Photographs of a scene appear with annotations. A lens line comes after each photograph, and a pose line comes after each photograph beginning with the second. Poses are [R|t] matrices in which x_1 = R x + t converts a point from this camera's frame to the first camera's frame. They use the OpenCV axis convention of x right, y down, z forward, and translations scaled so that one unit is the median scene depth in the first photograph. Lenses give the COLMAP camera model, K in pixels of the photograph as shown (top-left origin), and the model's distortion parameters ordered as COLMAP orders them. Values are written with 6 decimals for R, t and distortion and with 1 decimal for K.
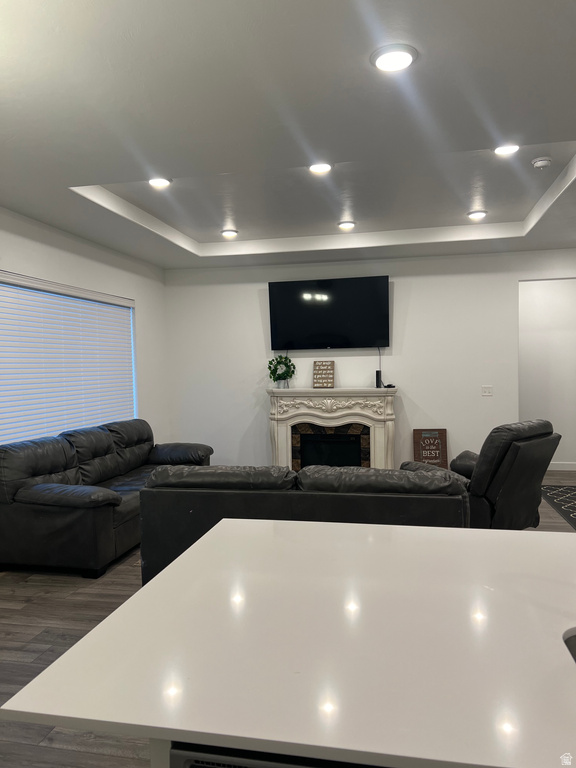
lens RADIAL K [[571.4, 0, 288.0], [0, 571.4, 384.0], [0, 0, 1]] dist [0.091217, -0.126226]
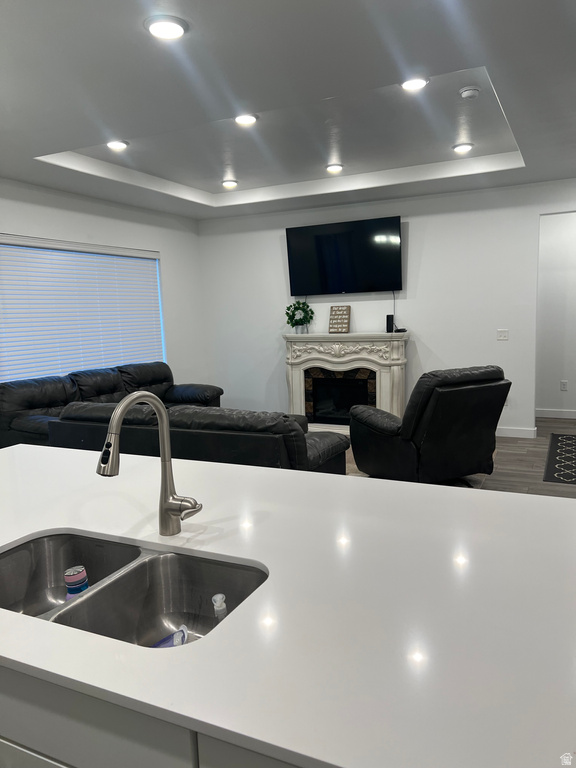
lens RADIAL K [[571.4, 0, 288.0], [0, 571.4, 384.0], [0, 0, 1]] dist [0.091217, -0.126226]
pose [[0.971520, 0.017112, -0.236340, 0.228717], [0.006301, 0.995171, 0.097958, -0.003182], [0.236874, -0.096658, 0.966720, -0.013247]]
